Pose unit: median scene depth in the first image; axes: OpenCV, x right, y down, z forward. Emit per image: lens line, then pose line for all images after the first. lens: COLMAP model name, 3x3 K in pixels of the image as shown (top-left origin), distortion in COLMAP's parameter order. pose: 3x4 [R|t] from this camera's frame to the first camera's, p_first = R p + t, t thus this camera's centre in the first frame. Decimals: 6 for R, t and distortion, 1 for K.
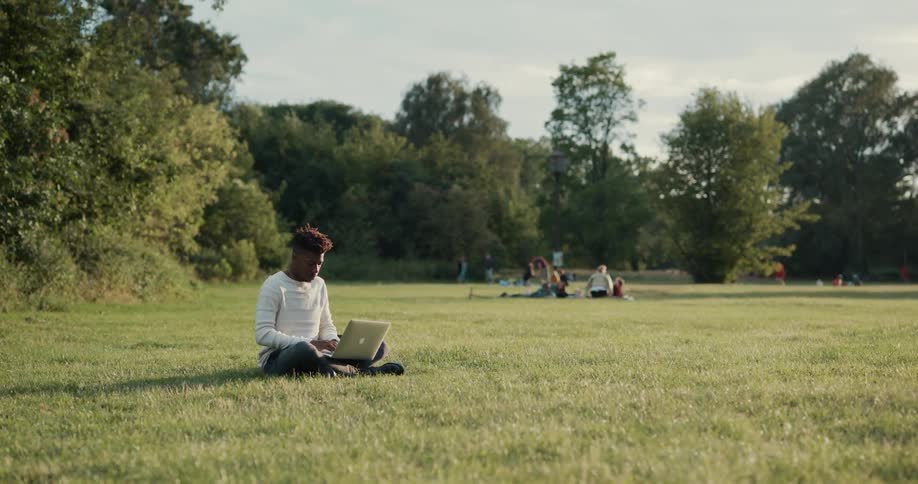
lens RADIAL K [[1386.1, 0, 451.2], [0, 1386.1, 243.8], [0, 0, 1]] dist [0.163896, 0.000000]
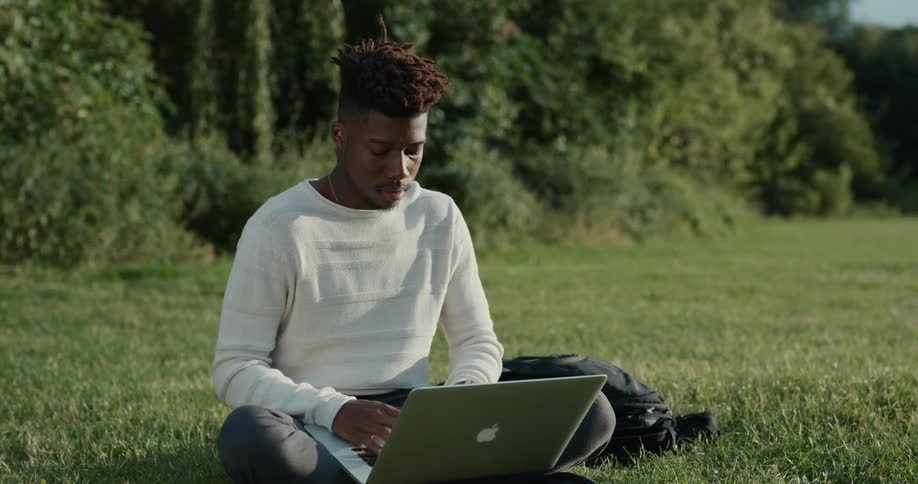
lens RADIAL K [[1510.0, 0, 460.2], [0, 1510.0, 241.5], [0, 0, 1]] dist [-0.168626, 0.000000]
pose [[0.917461, 0.013963, -0.397582, 0.018657], [0.003321, 0.999080, 0.042753, 0.004031], [0.397813, -0.040544, 0.916570, 0.131202]]
